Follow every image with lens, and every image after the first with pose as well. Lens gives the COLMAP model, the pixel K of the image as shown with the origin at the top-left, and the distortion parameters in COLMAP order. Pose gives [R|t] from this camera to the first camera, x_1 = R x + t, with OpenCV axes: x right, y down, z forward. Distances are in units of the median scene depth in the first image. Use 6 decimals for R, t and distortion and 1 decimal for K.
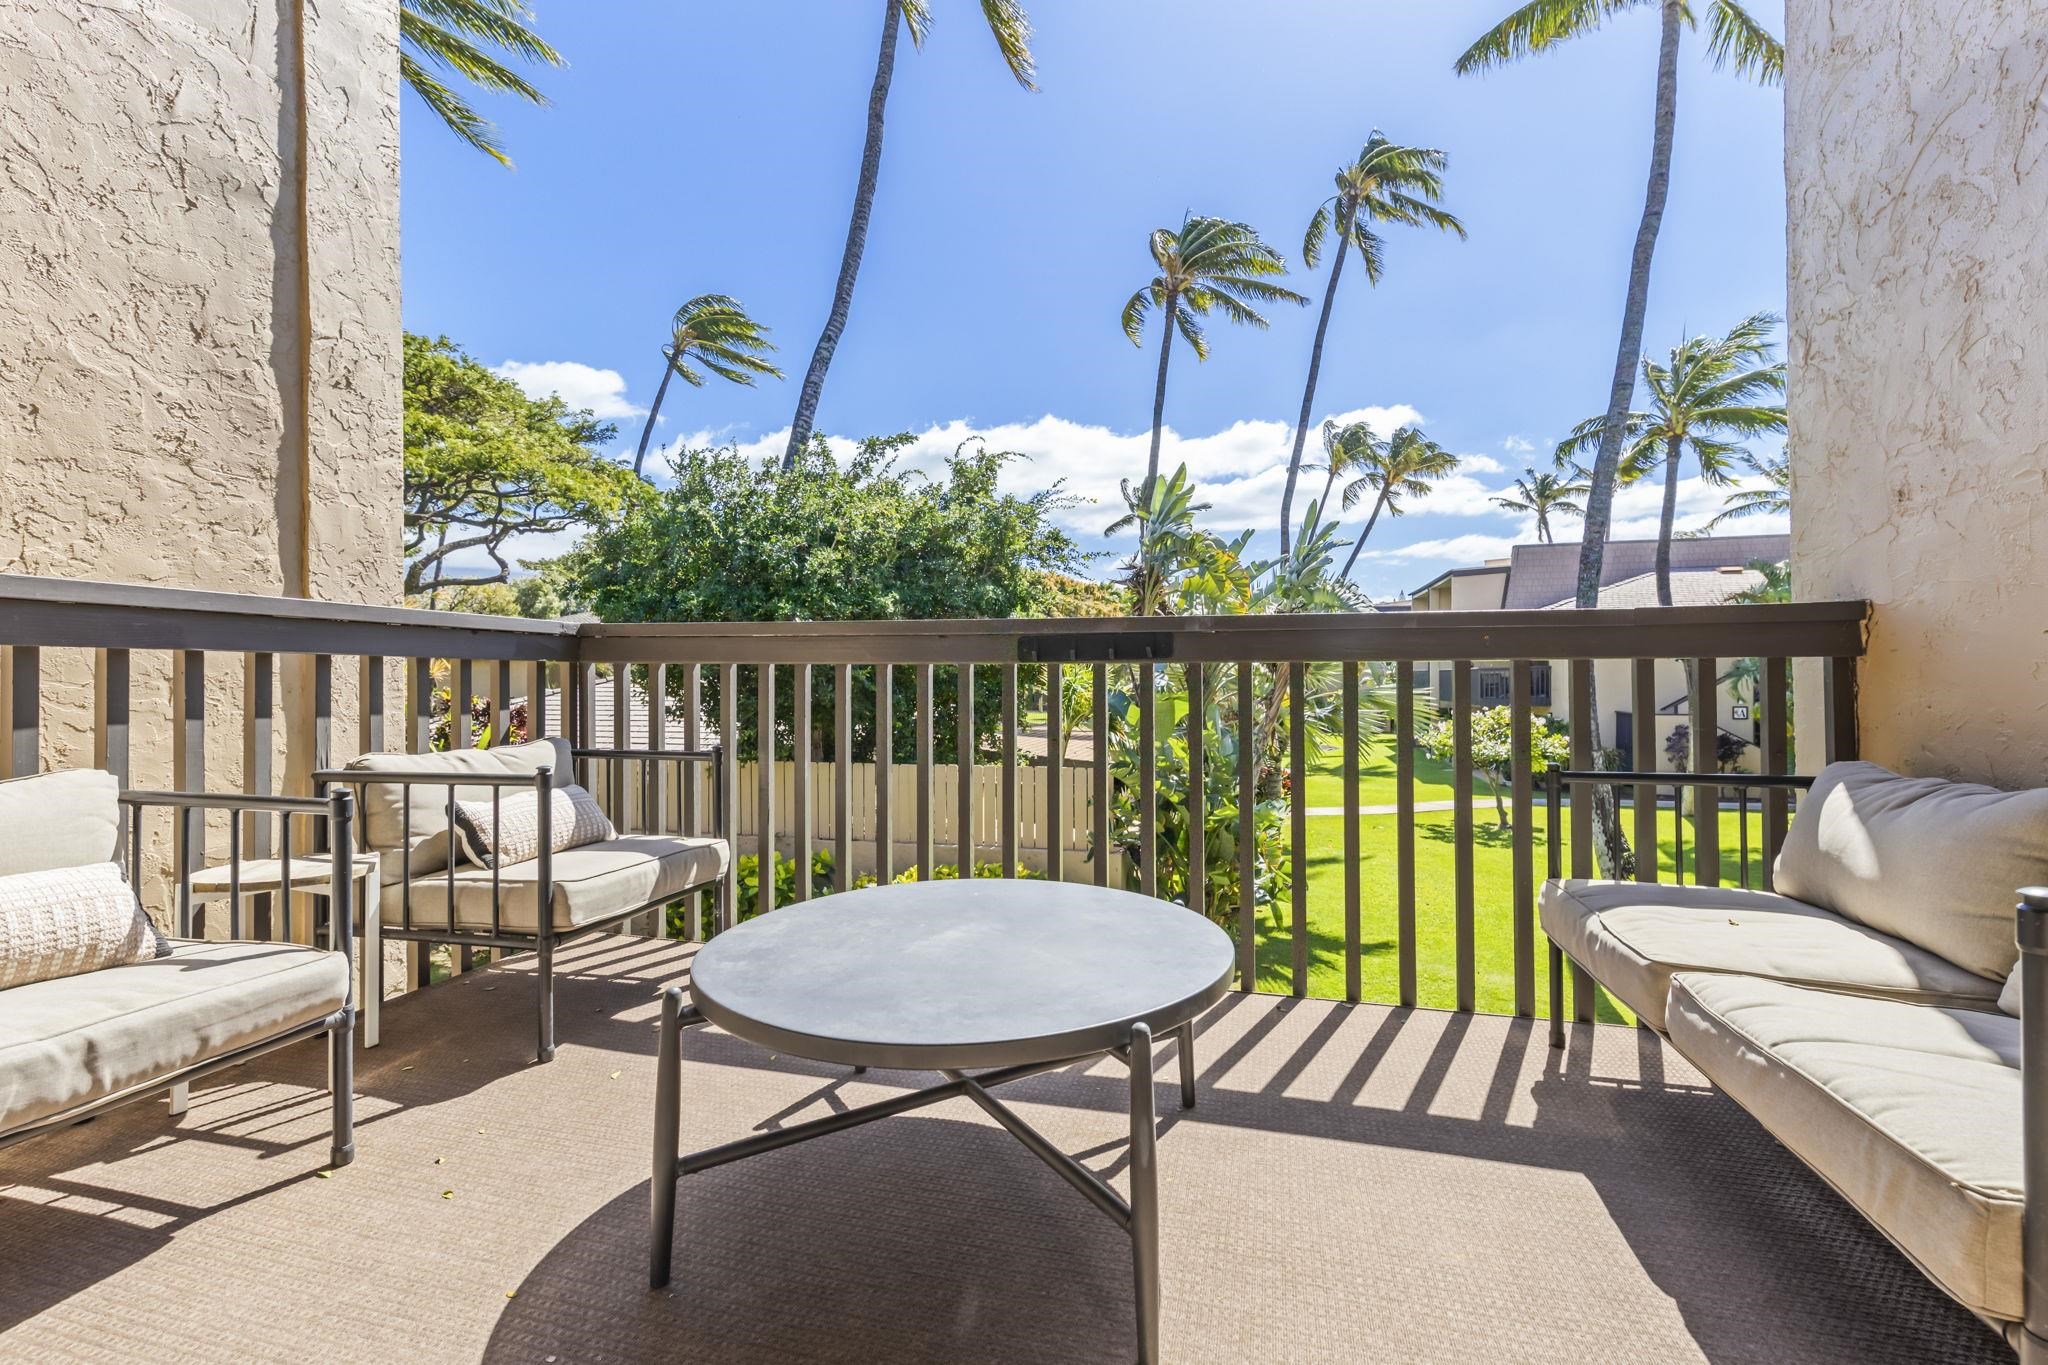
lens RADIAL K [[881.9, 0, 1023.3], [0, 881.9, 649.1], [0, 0, 1]] dist [0.002346, 0.000147]
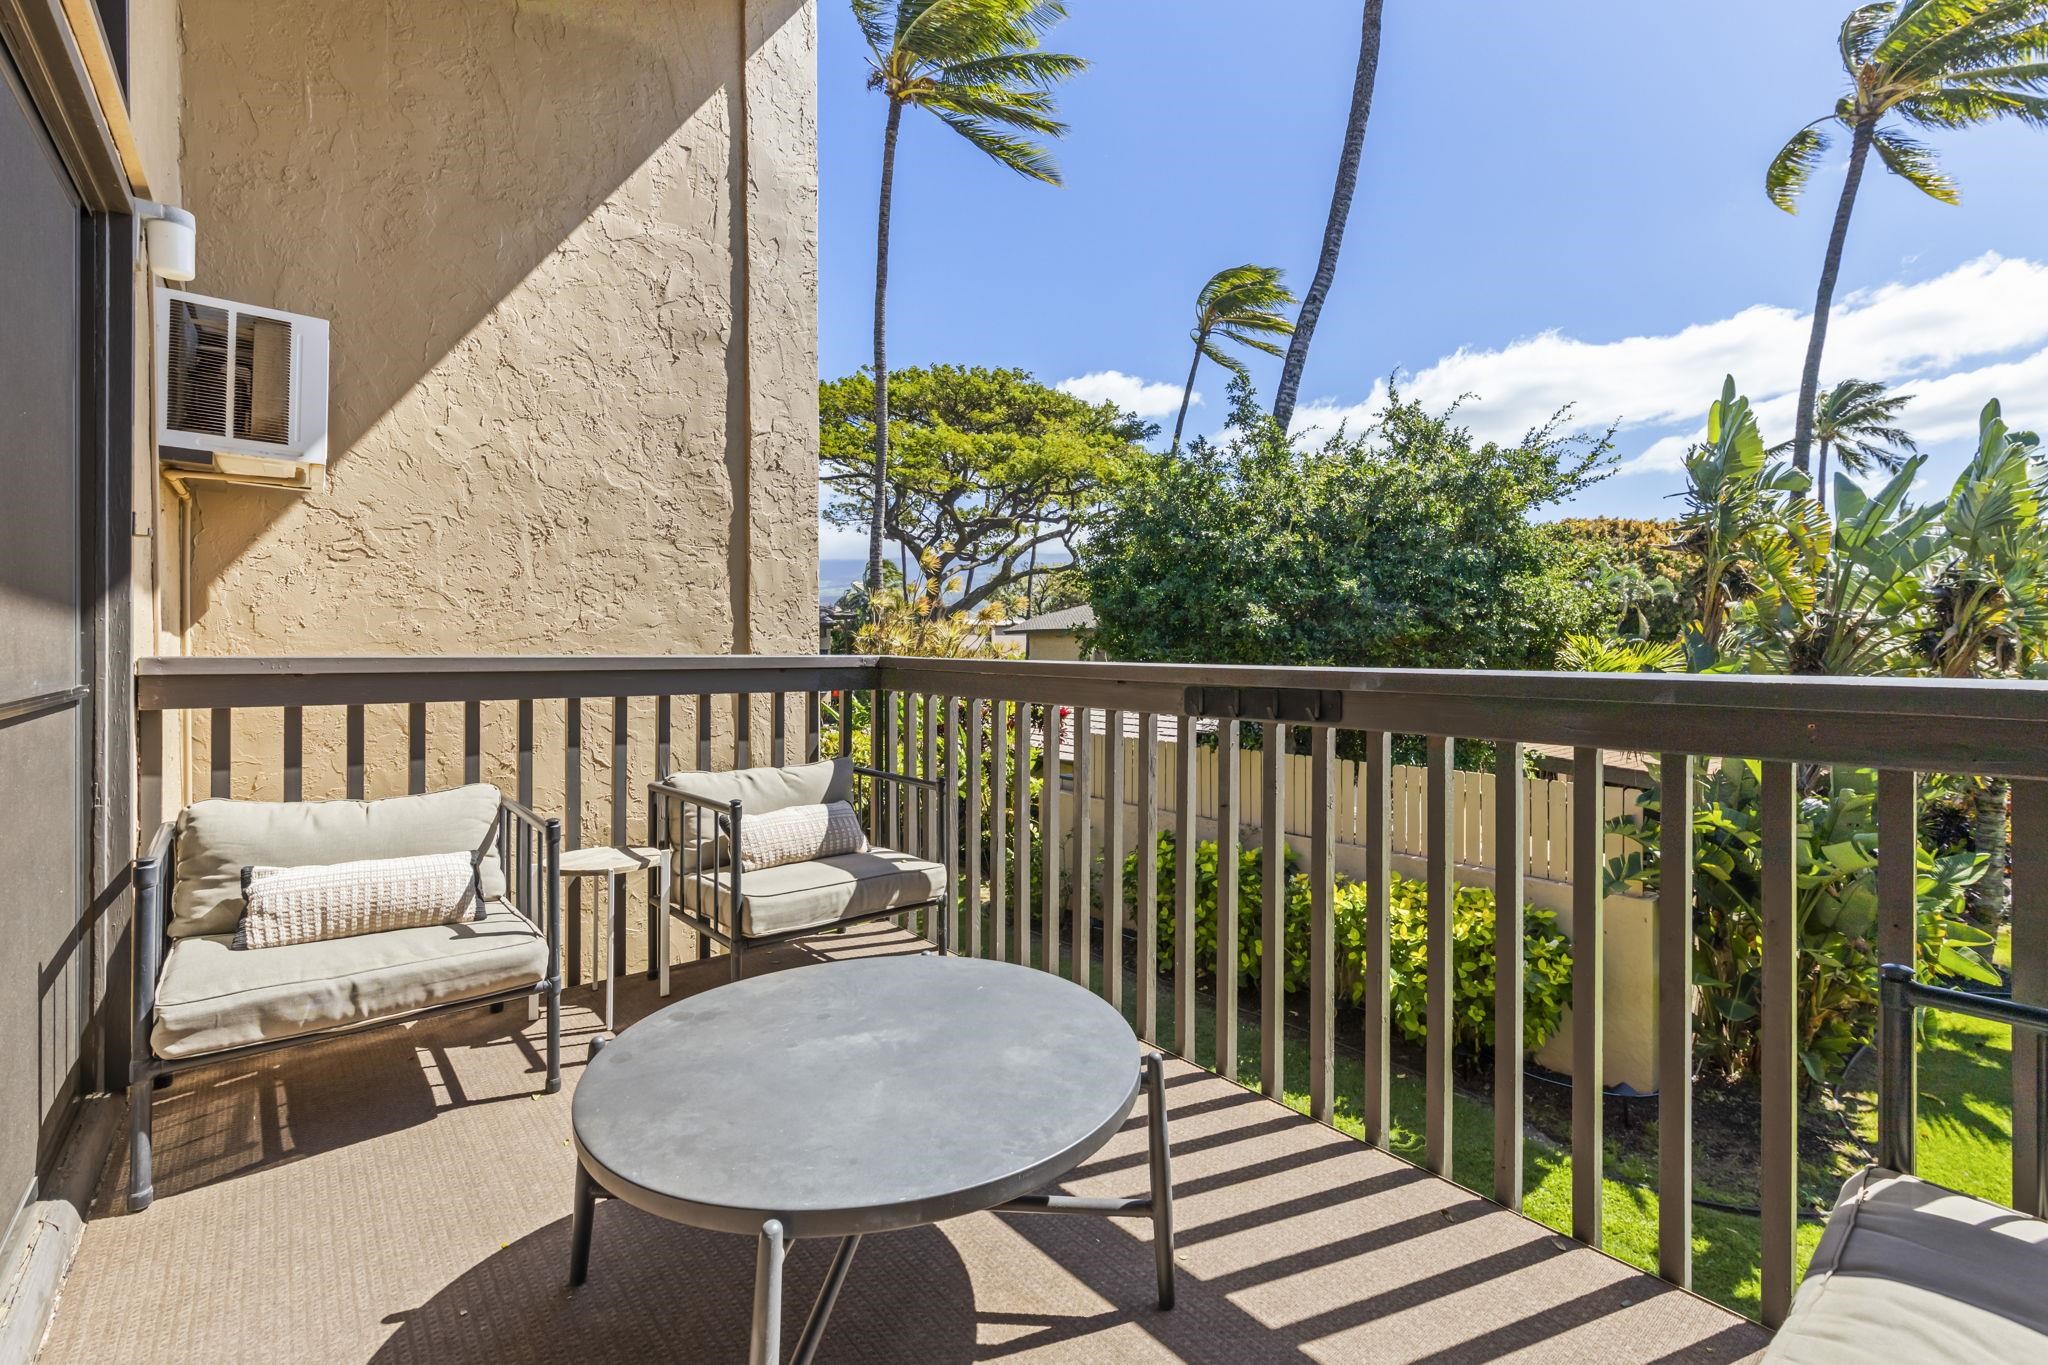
lens RADIAL K [[883.5, 0, 1023.2], [0, 883.5, 629.0], [0, 0, 1]] dist [0.009920, -0.000142]
pose [[0.823113, -0.009269, -0.567802, 0.325368], [0.014325, 0.999888, 0.004443, -0.069996], [0.567696, -0.011791, 0.823154, 0.148479]]
